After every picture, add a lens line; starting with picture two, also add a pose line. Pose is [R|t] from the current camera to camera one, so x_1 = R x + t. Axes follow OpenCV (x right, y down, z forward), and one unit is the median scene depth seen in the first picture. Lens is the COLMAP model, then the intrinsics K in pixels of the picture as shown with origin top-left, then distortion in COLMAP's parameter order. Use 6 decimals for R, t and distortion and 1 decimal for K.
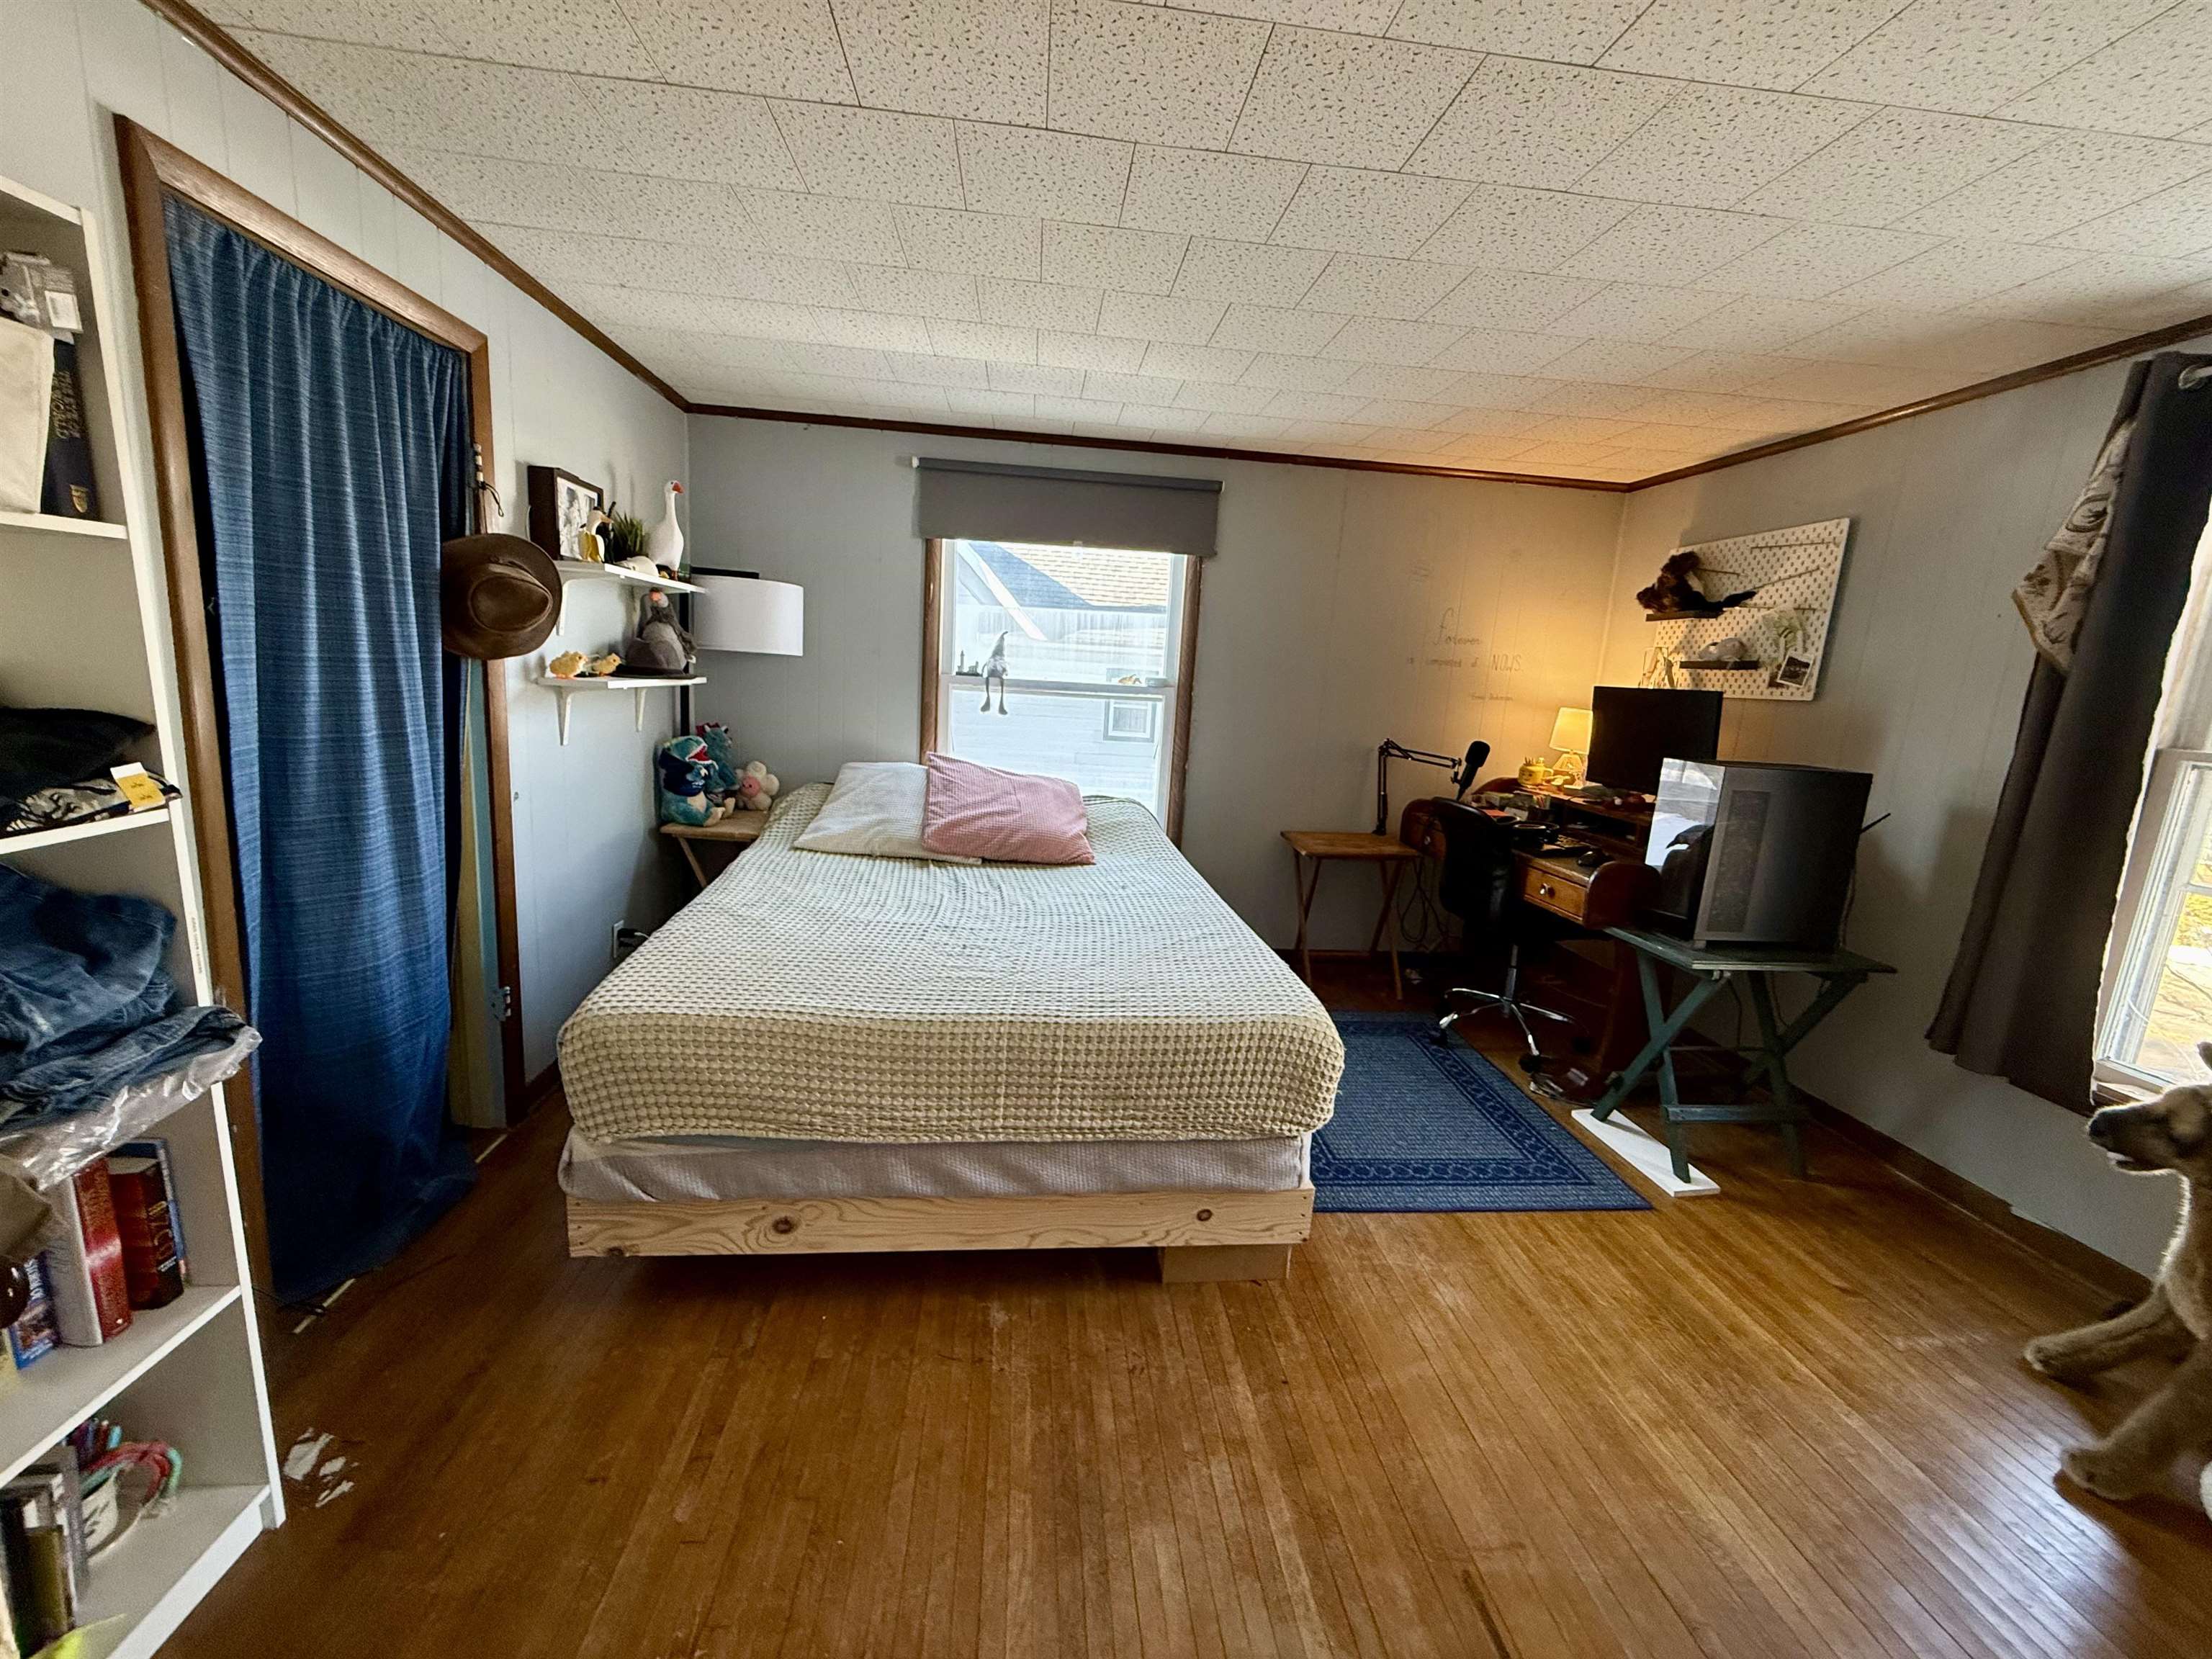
lens RADIAL K [[891.0, 0, 1102.3], [0, 891.0, 824.5], [0, 0, 1]] dist [0.000725, 0.000312]
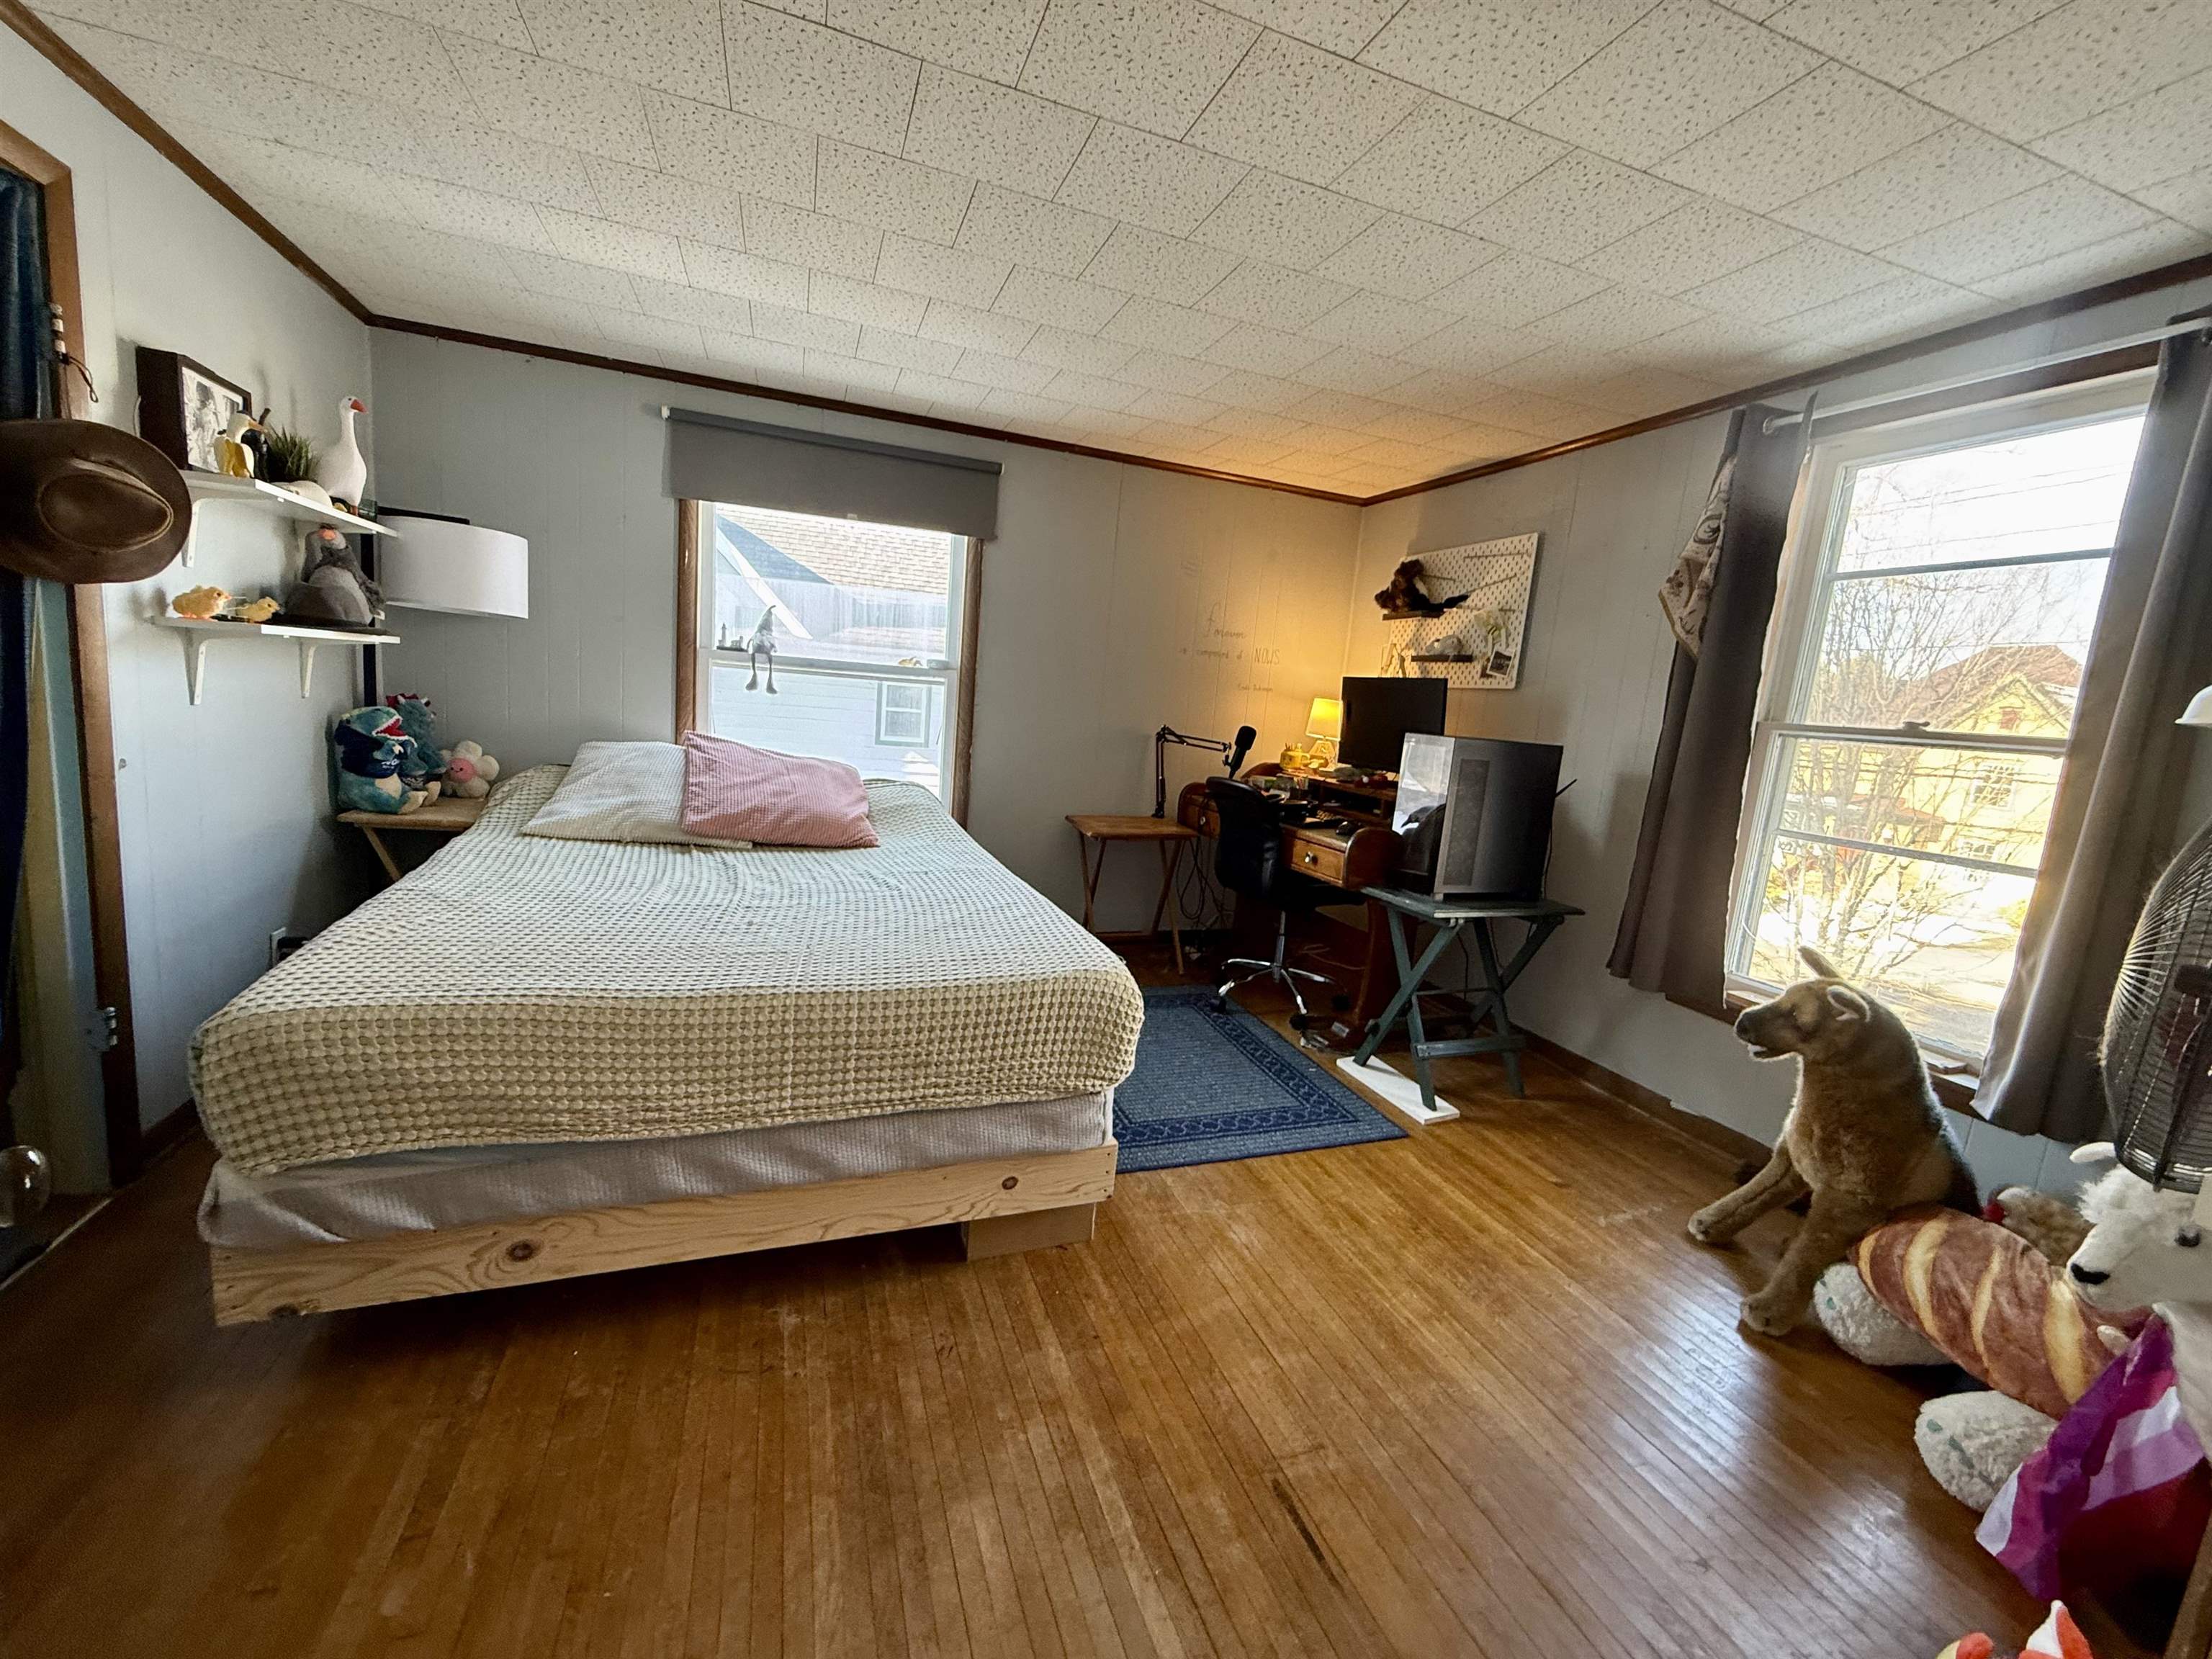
lens RADIAL K [[891.0, 0, 1106.9], [0, 891.0, 822.2], [0, 0, 1]] dist [0.000725, 0.000312]
pose [[0.967062, -0.018127, 0.253895, -0.020715], [0.021373, 0.999721, -0.010030, 0.050237], [-0.253642, 0.015126, 0.967180, 0.021836]]
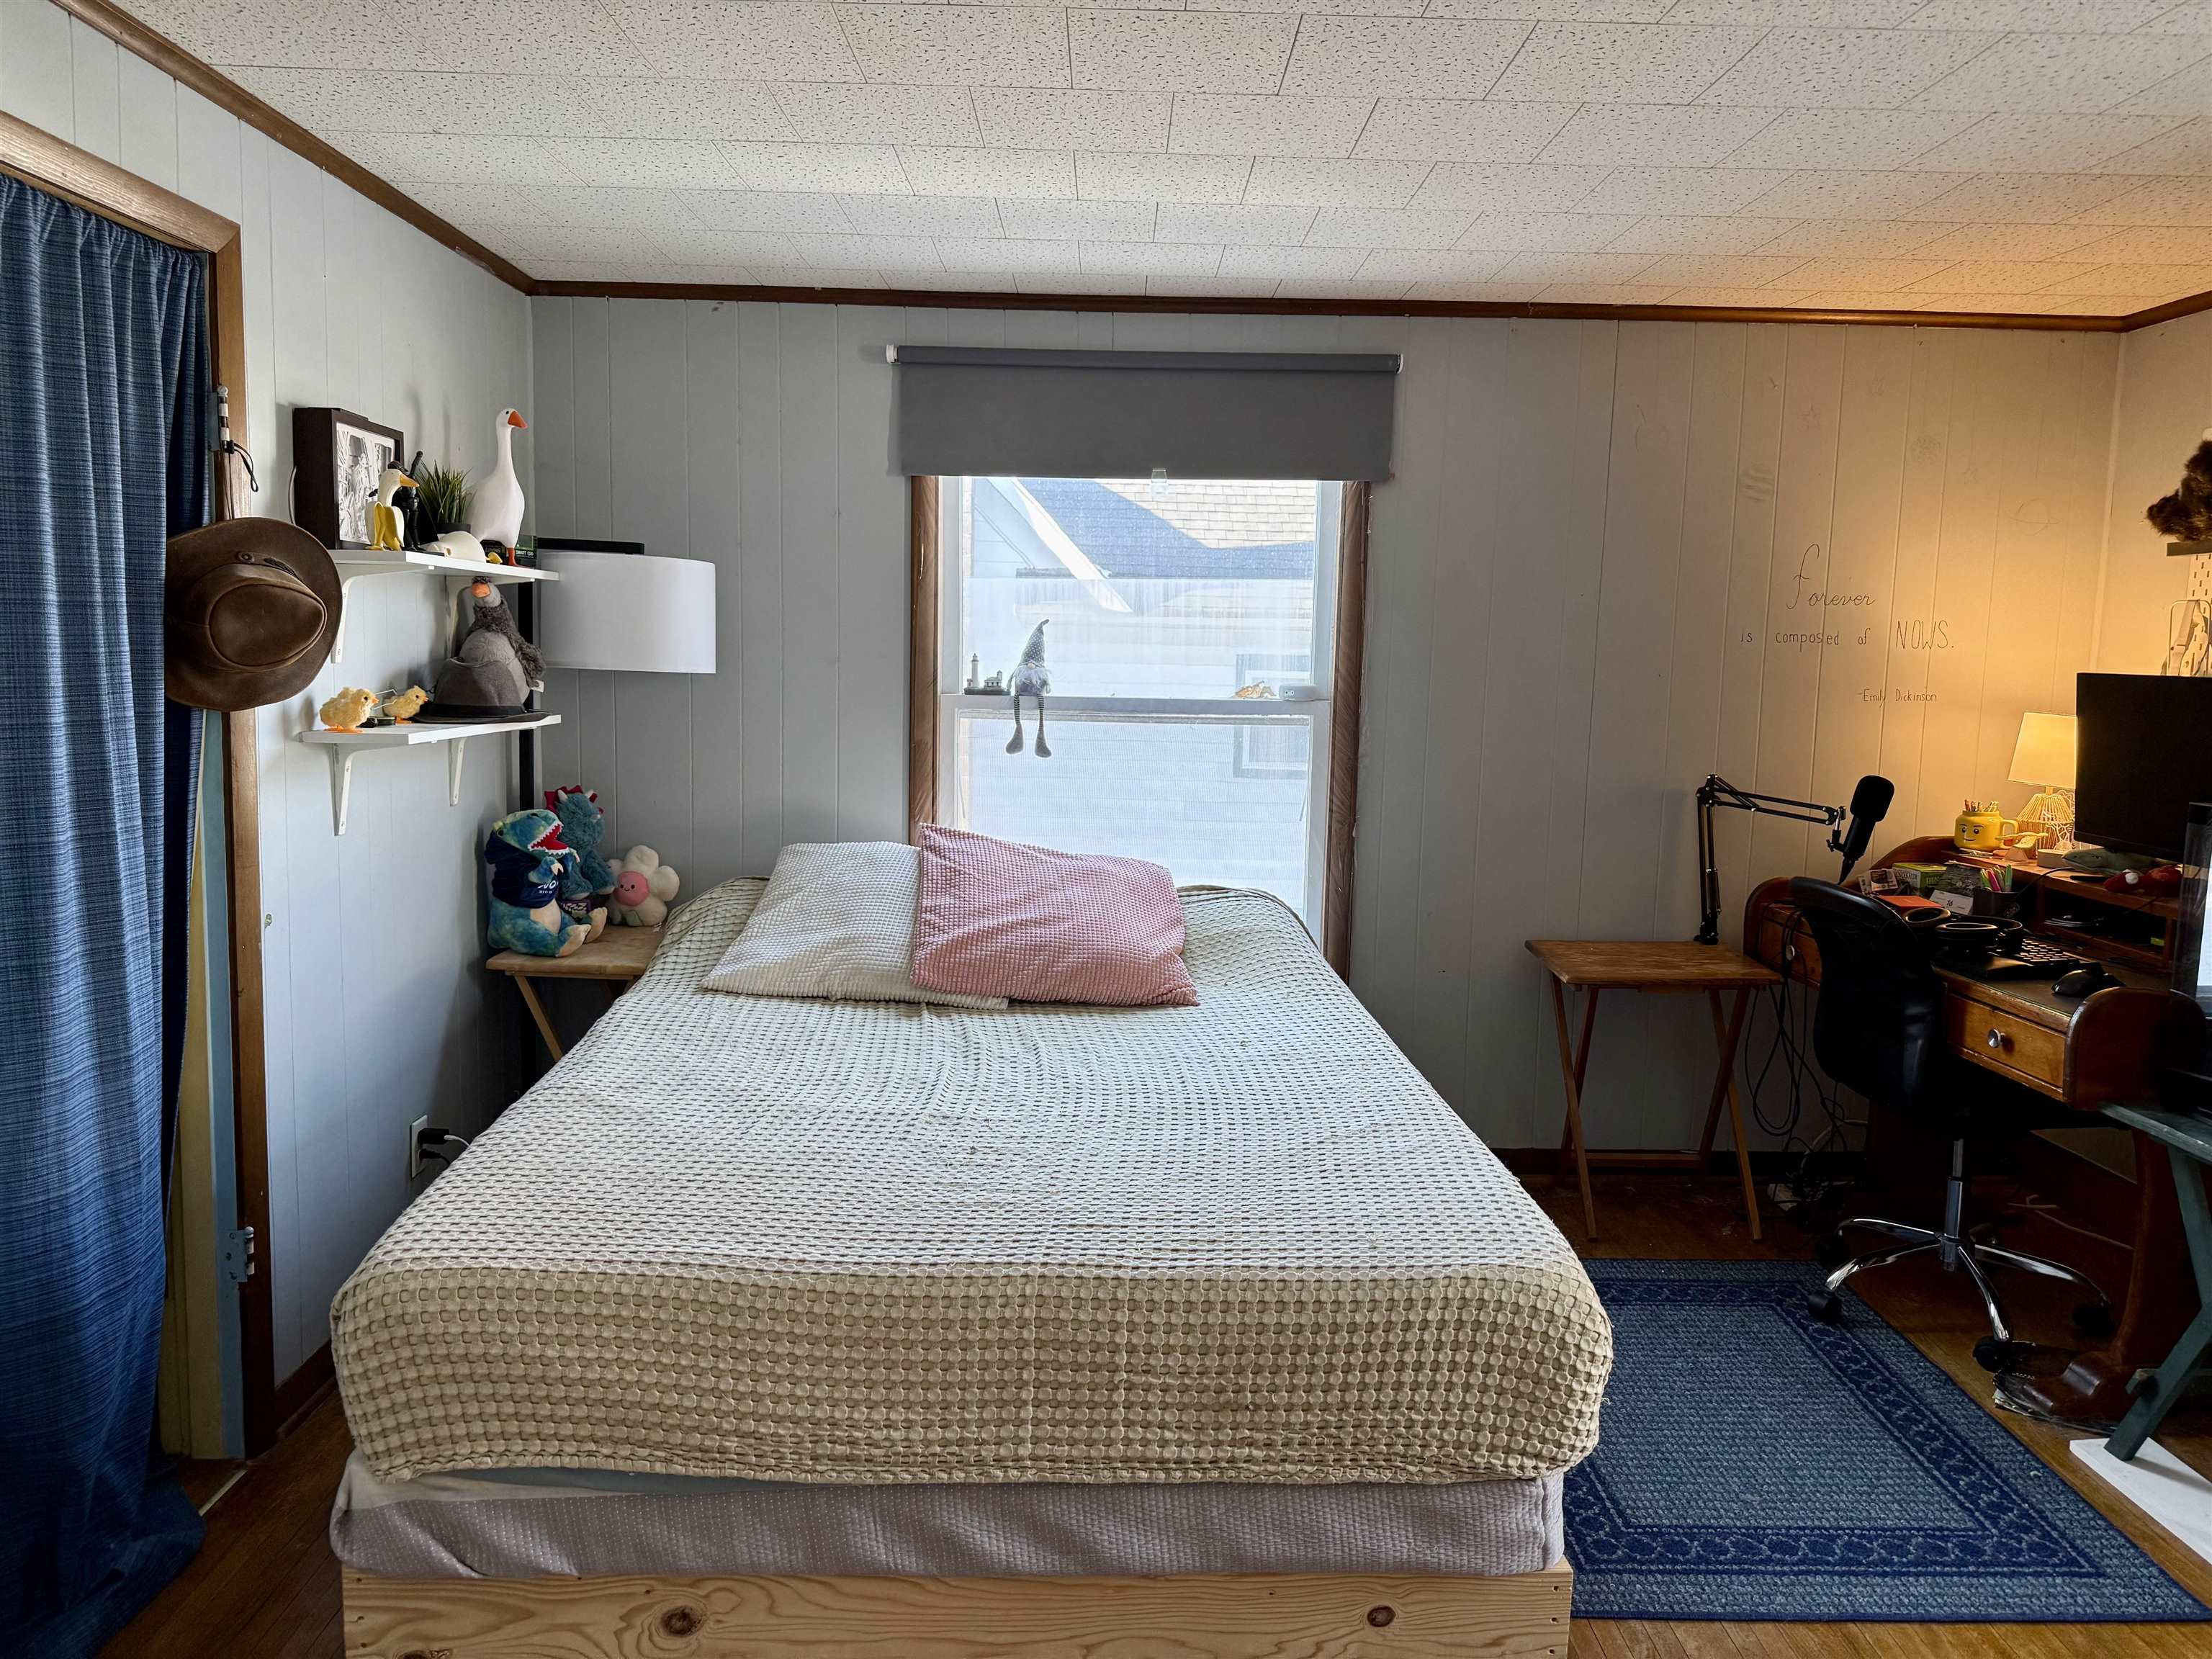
lens RADIAL K [[1562.6, 0, 1101.1], [0, 1562.6, 812.6], [0, 0, 1]] dist [0.063983, -0.083719]
pose [[0.995854, -0.028840, -0.086270, 0.032504], [0.022646, 0.997152, -0.071936, -0.015132], [0.088099, 0.069684, 0.993671, -0.073662]]
